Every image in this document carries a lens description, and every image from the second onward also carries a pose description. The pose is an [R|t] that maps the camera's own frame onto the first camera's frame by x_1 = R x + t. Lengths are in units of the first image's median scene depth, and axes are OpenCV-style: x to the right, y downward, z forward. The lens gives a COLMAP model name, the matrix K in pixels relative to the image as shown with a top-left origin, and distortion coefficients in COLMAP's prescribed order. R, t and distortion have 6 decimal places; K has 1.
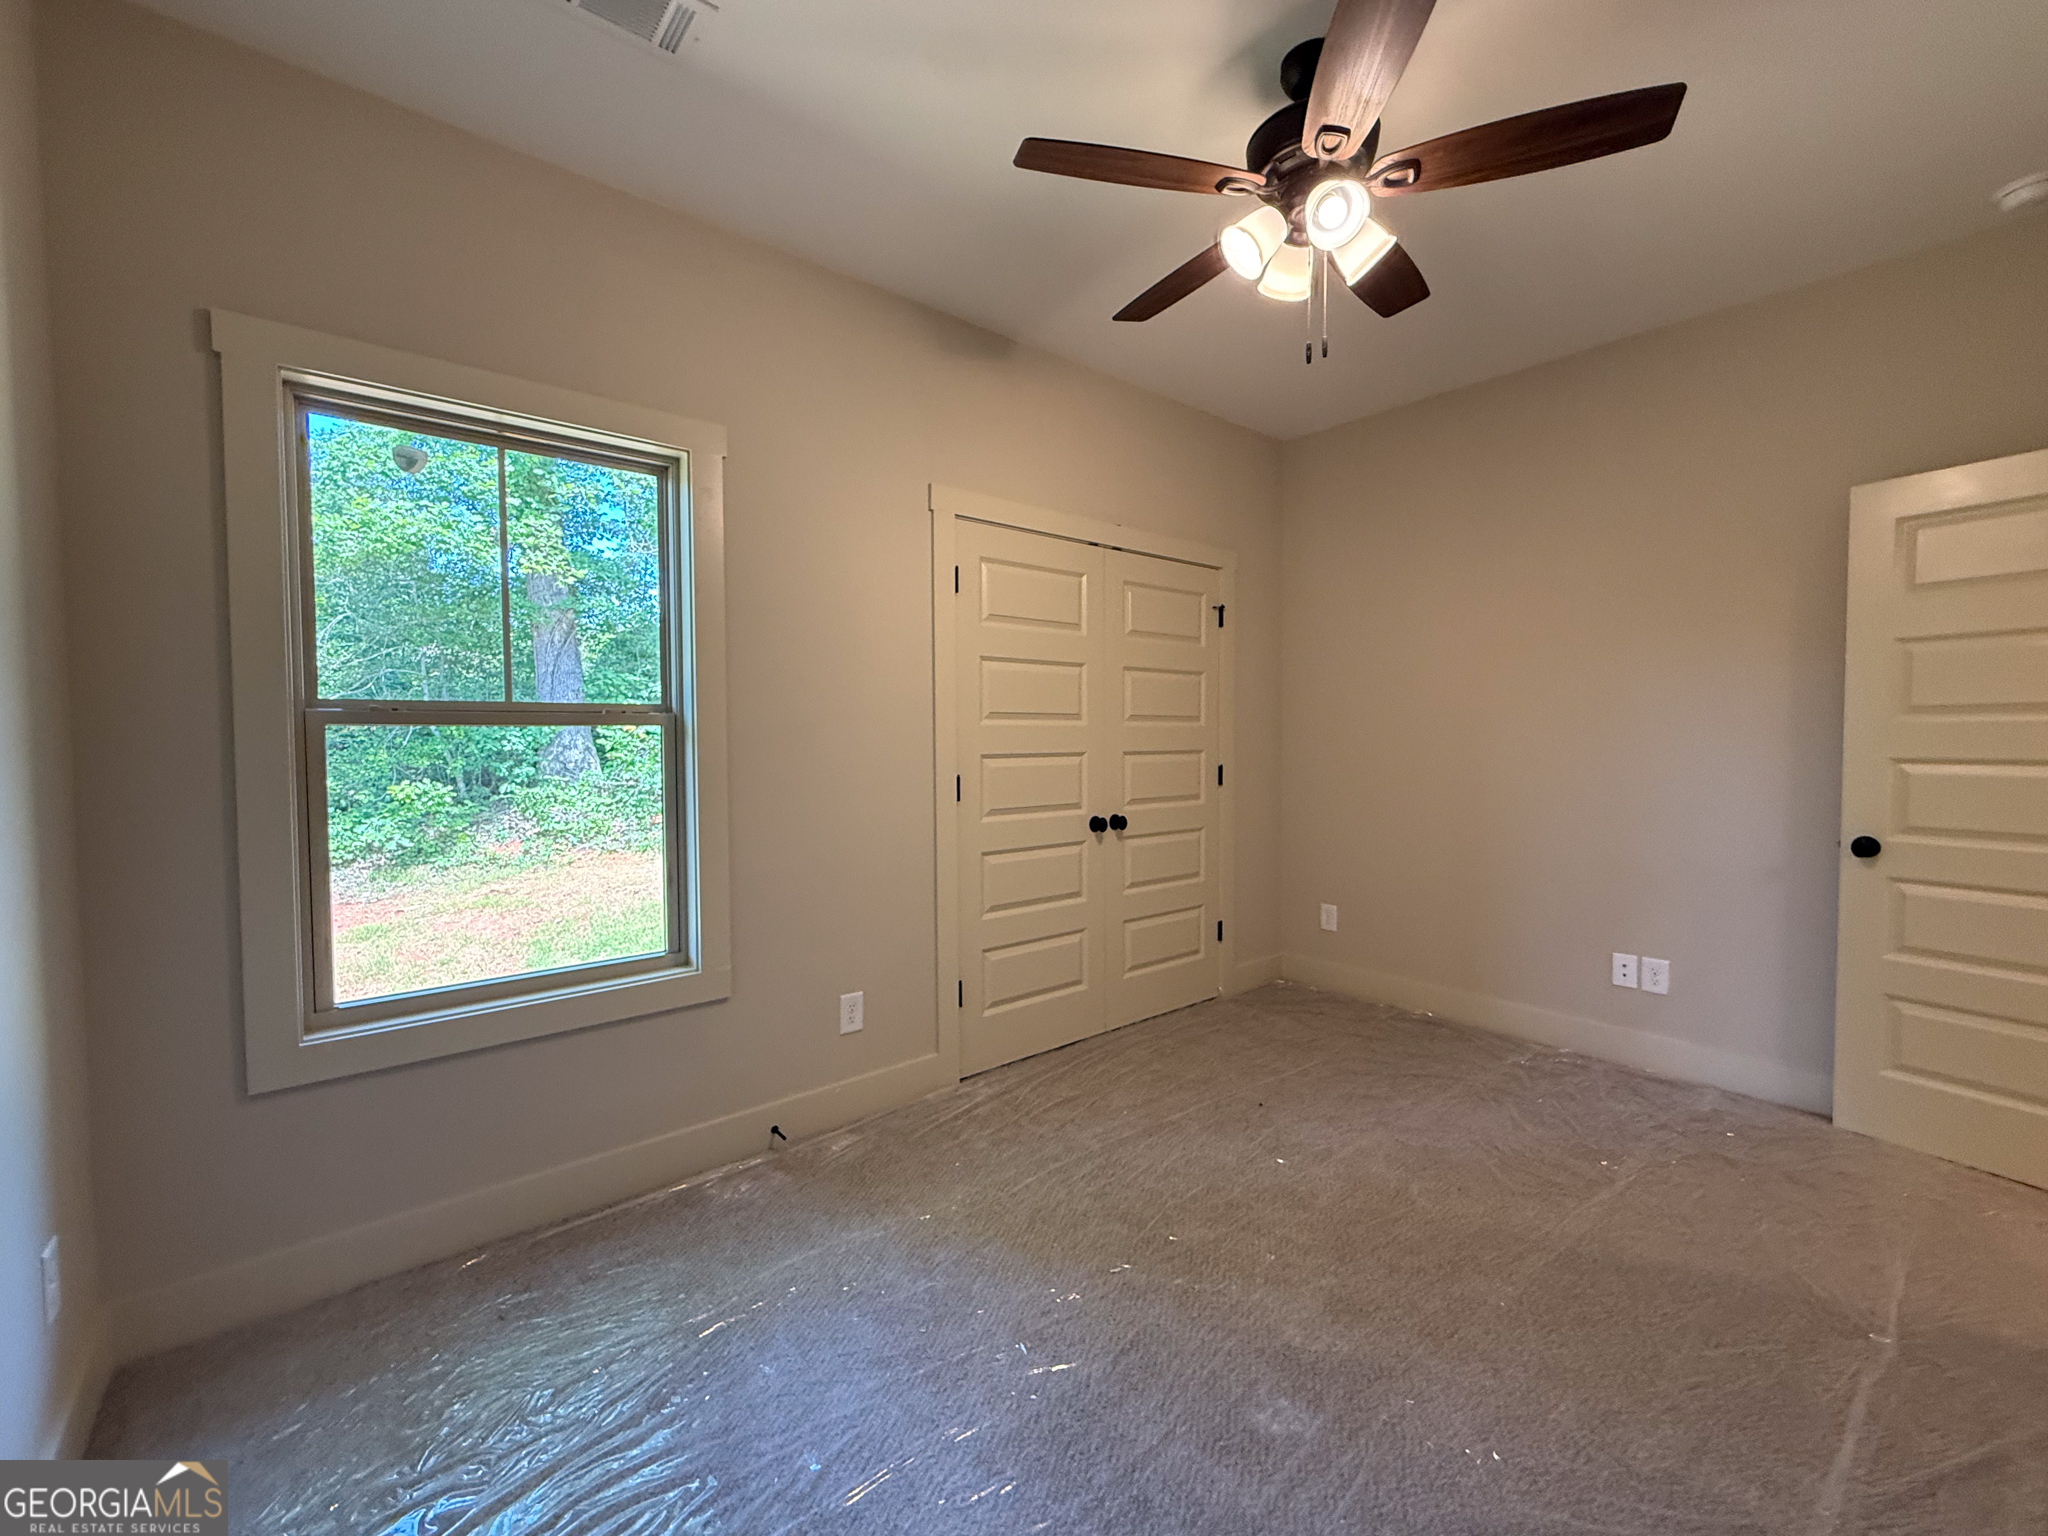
lens RADIAL K [[860.6, 0, 1016.5], [0, 860.6, 766.8], [0, 0, 1]] dist [-0.000455, -0.000155]
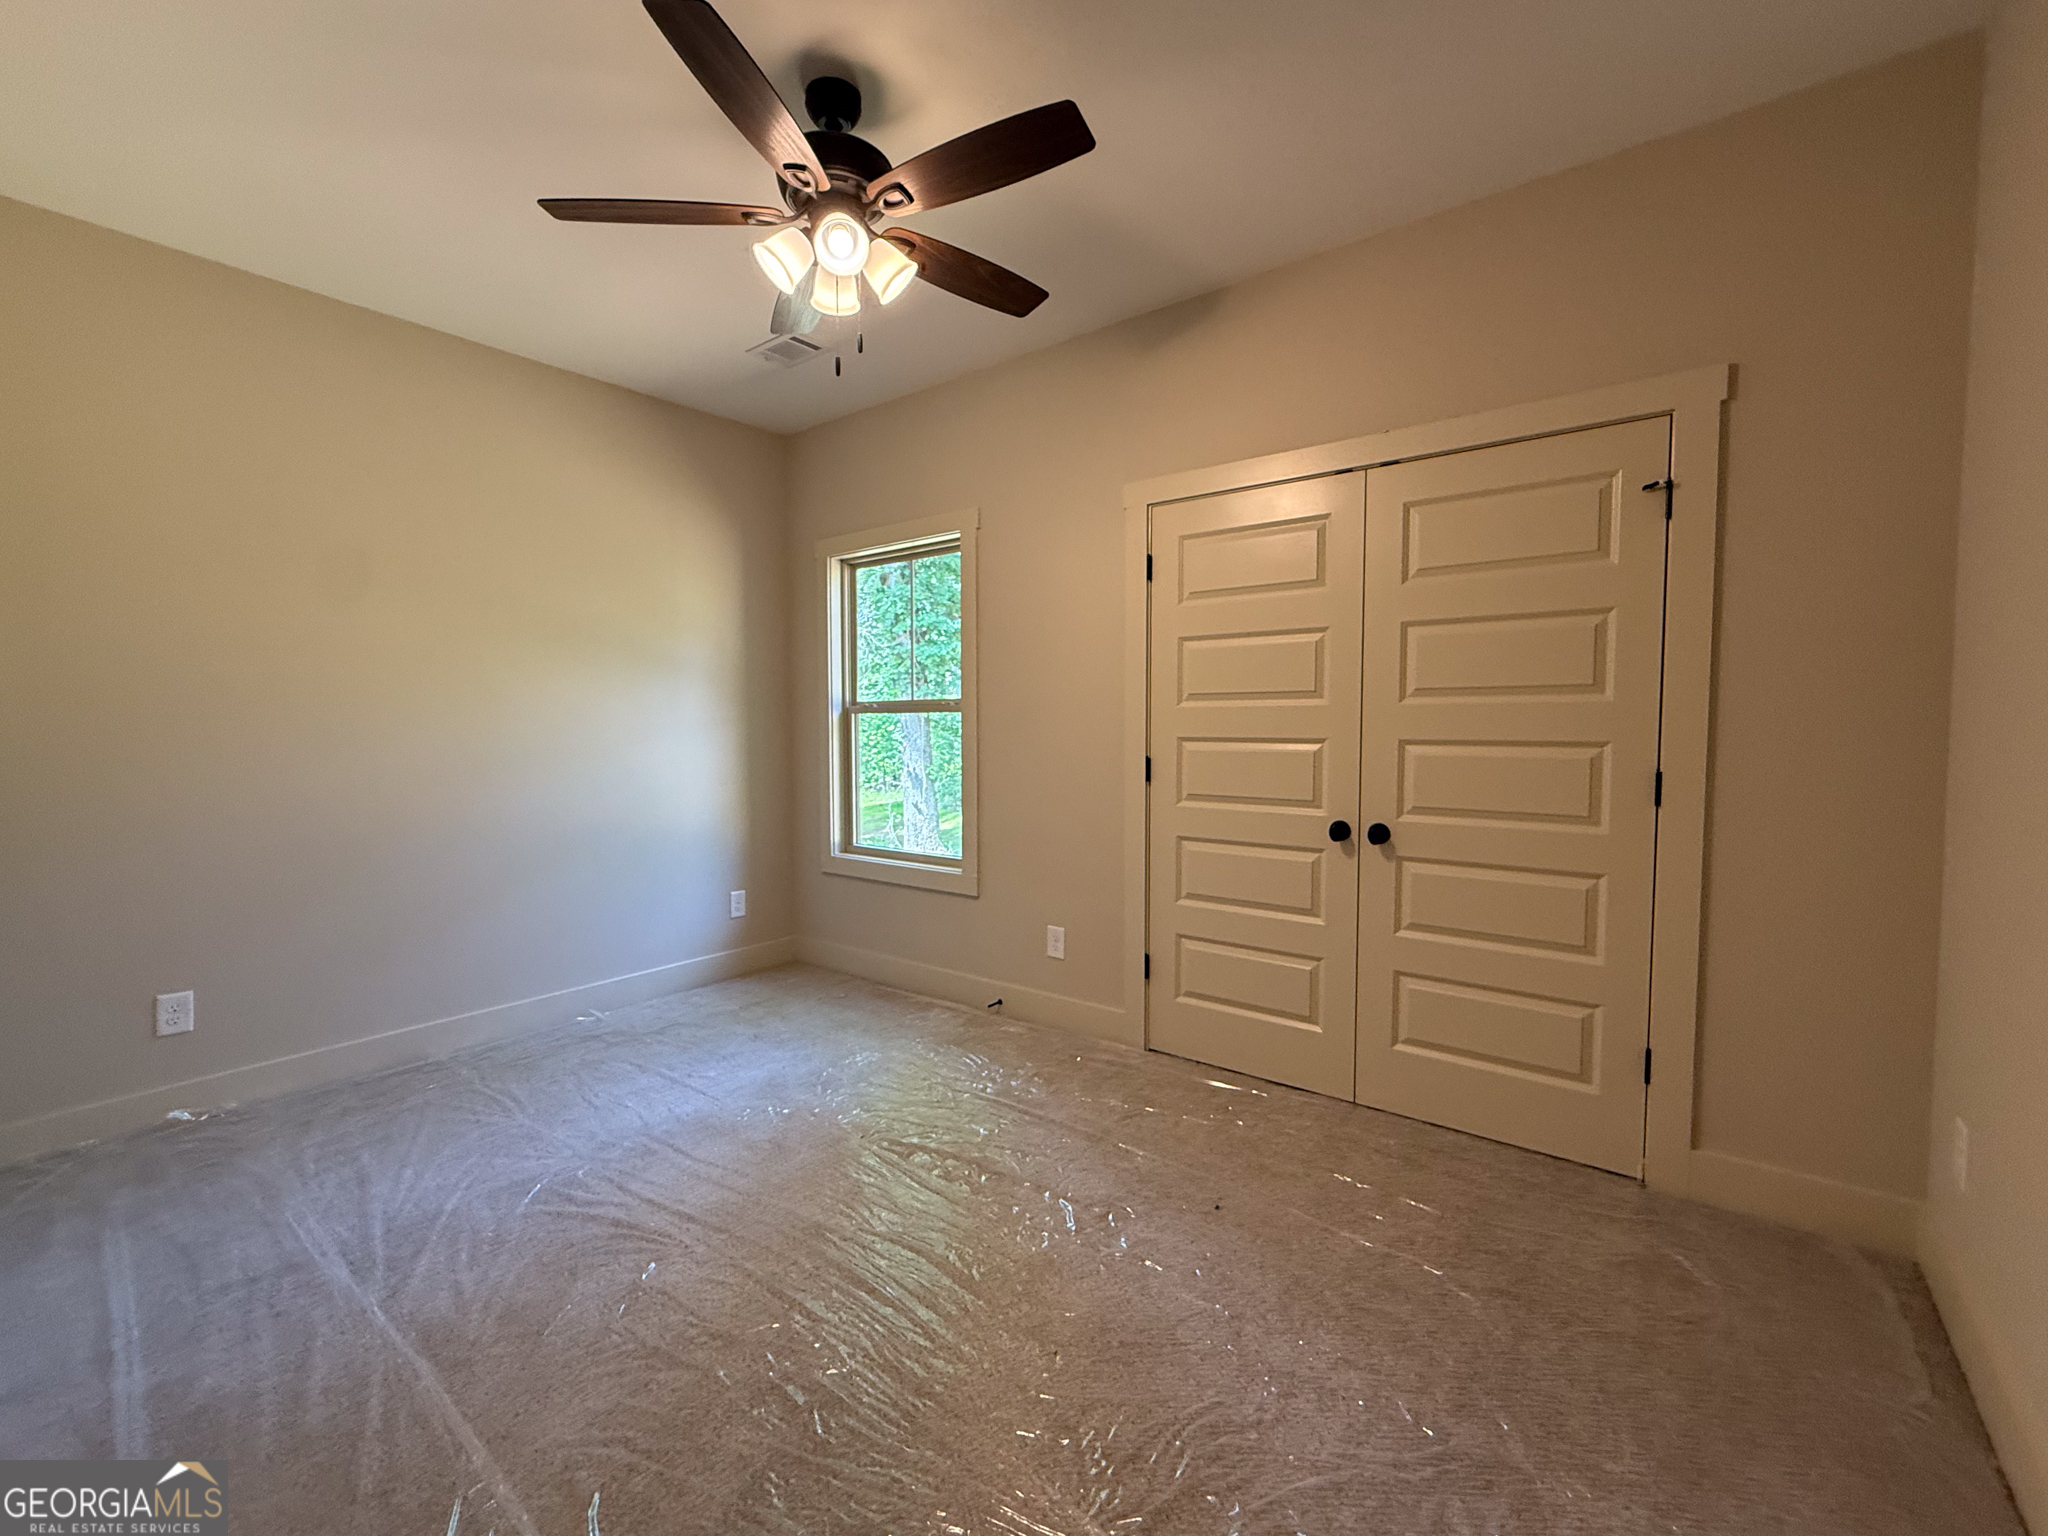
lens RADIAL K [[840.3, 0, 1024.0], [0, 840.3, 768.0], [0, 0, 1]] dist [-0.007036, -0.000253]
pose [[0.211004, 0.050195, -0.976196, 0.782914], [-0.039793, 0.998294, 0.042731, -0.011391], [0.976675, 0.029829, 0.212641, 0.561752]]
